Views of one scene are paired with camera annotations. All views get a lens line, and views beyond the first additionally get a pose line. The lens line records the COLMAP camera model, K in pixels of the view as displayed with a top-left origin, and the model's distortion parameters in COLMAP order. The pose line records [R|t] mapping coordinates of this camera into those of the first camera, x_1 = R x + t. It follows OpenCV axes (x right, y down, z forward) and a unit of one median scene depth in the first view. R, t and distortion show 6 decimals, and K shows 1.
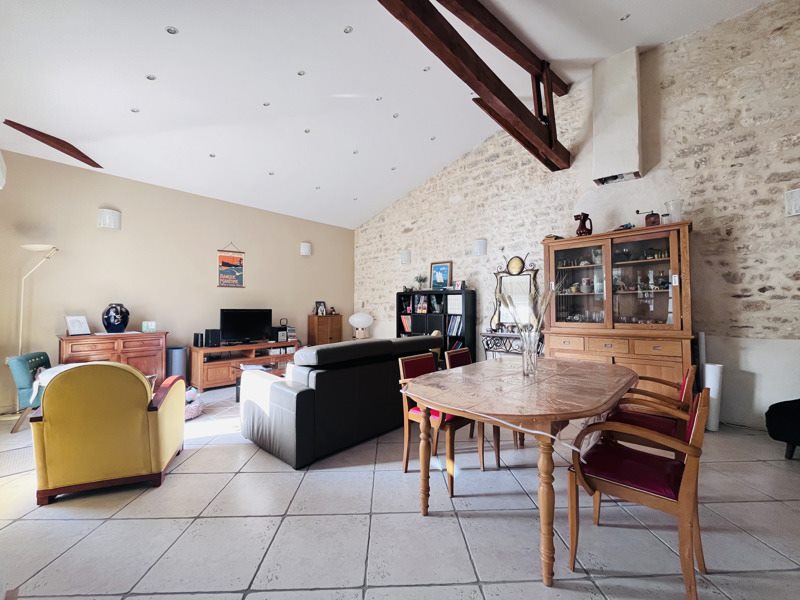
lens RADIAL K [[322.7, 0, 399.5], [0, 322.7, 300.4], [0, 0, 1]] dist [-0.002868, -0.000288]
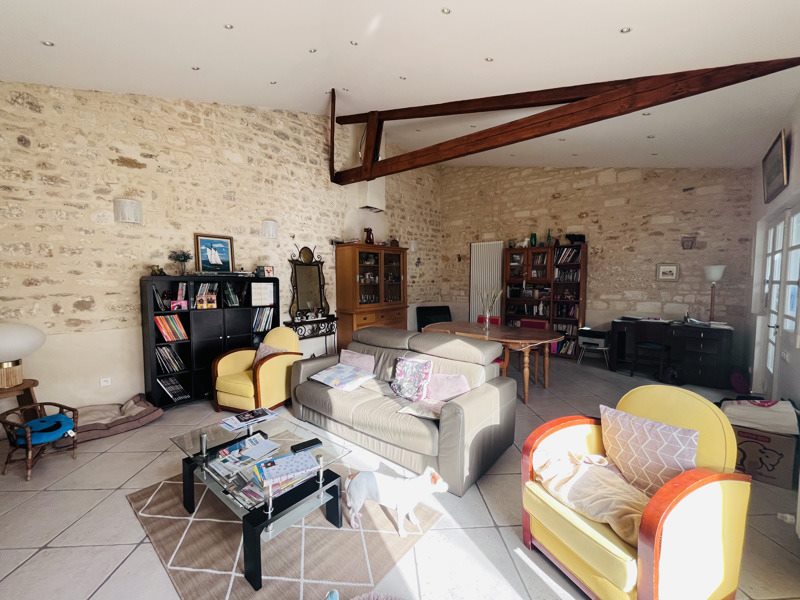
lens RADIAL K [[322.7, 0, 399.3], [0, 322.7, 299.6], [0, 0, 1]] dist [-0.002868, -0.000288]
pose [[-0.029527, -0.061681, 0.997659, -0.641990], [-0.017034, 0.997980, 0.061197, -0.029112], [-0.999419, -0.015187, -0.030518, 0.642097]]
